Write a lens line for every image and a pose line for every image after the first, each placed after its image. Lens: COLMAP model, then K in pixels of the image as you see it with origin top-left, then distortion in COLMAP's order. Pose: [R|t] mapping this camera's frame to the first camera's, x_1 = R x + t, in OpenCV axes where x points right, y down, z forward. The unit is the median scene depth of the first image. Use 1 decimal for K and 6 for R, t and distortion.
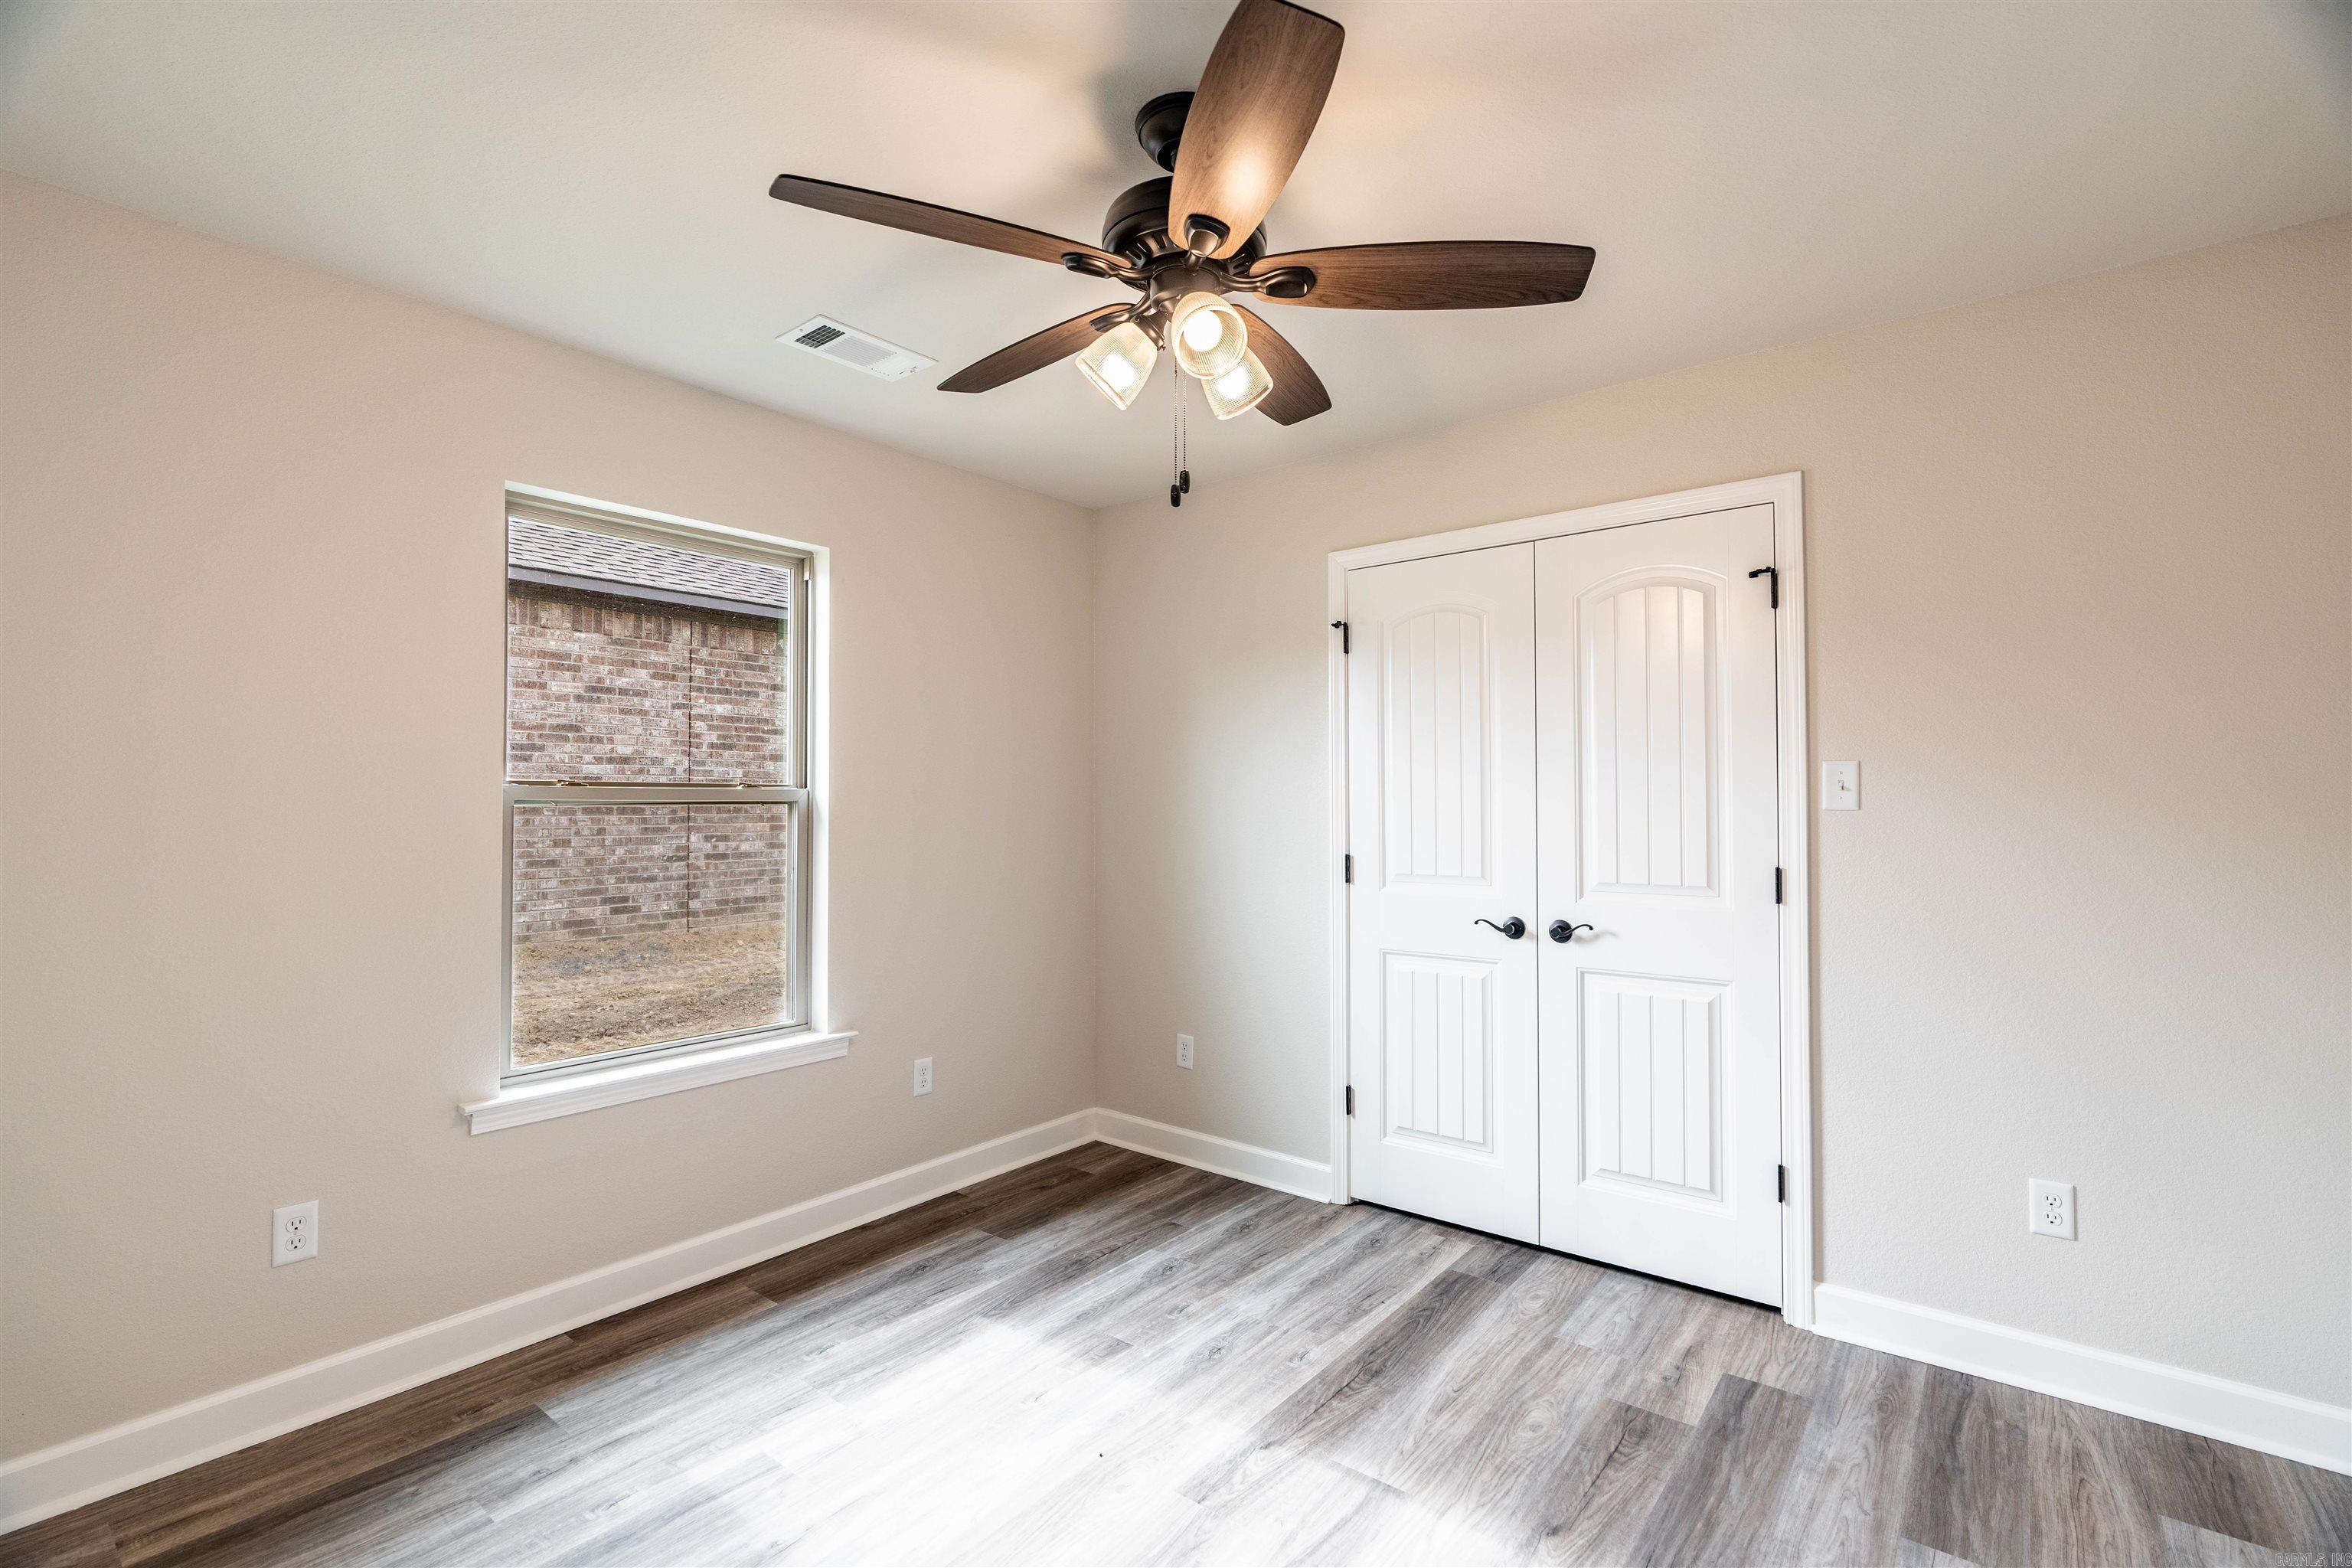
lens RADIAL K [[1088.0, 0, 1176.0], [0, 1088.0, 784.0], [0, 0, 1]] dist [-0.000058, 0.000023]
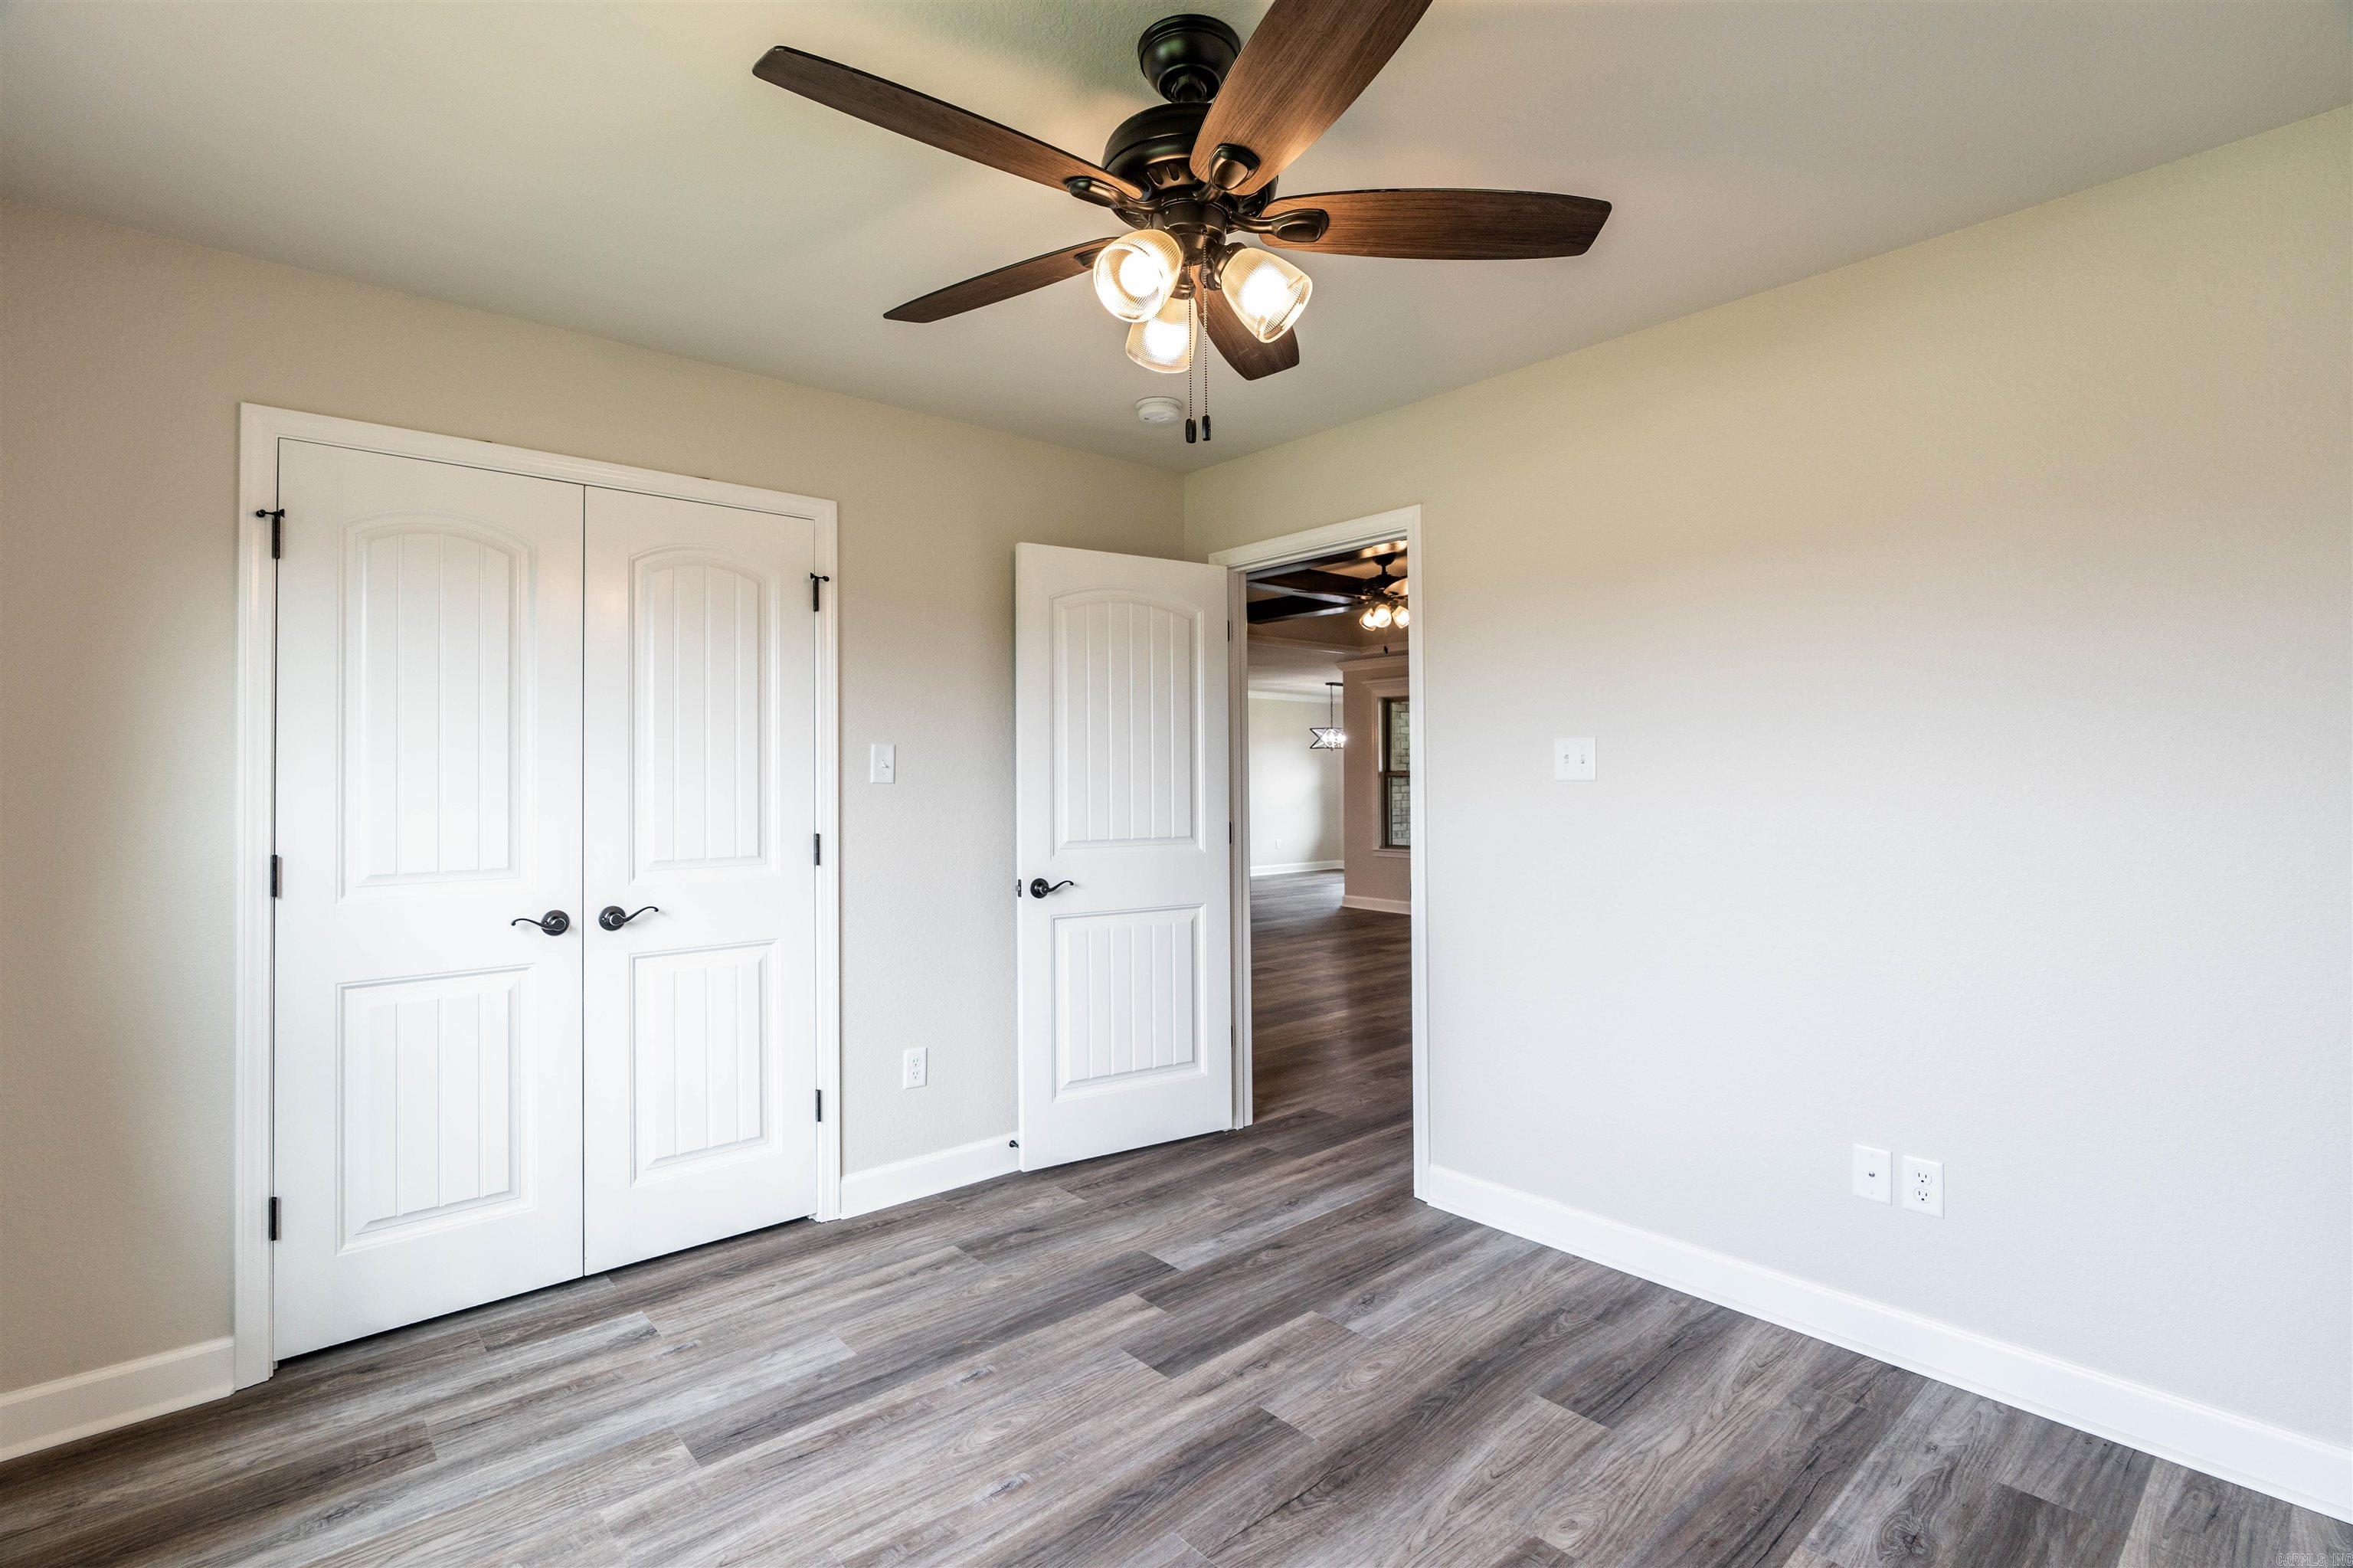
lens RADIAL K [[1061.9, 0, 1168.4], [0, 1061.9, 763.0], [0, 0, 1]] dist [-0.000475, -0.000015]
pose [[0.183198, 0.015272, 0.982957, -0.433276], [-0.017011, 0.999779, -0.012363, 0.007307], [-0.982929, -0.014457, 0.183418, 0.374630]]
